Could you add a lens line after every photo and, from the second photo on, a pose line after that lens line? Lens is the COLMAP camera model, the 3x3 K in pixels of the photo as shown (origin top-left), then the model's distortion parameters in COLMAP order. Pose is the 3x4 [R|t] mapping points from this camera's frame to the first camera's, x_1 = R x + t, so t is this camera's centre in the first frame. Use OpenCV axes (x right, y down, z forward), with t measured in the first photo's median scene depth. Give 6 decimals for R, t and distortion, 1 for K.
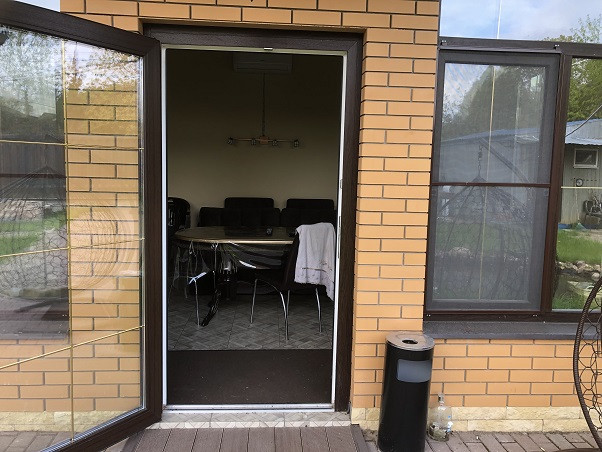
lens RADIAL K [[543.2, 0, 301.0], [0, 543.2, 226.0], [0, 0, 1]] dist [0.022346, 0.006718]
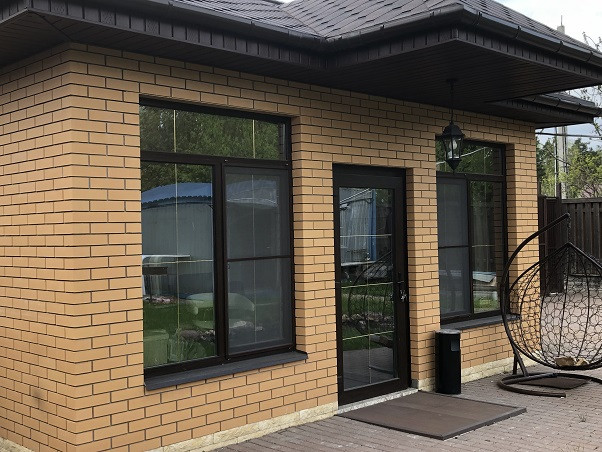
lens RADIAL K [[756.6, 0, 301.0], [0, 756.6, 226.0], [0, 0, 1]] dist [0.012692, -0.006369]
pose [[0.760108, -0.040079, 0.648559, -1.747223], [0.131234, 0.986997, -0.092812, 0.026417], [-0.636406, 0.155660, 0.755485, -0.654349]]
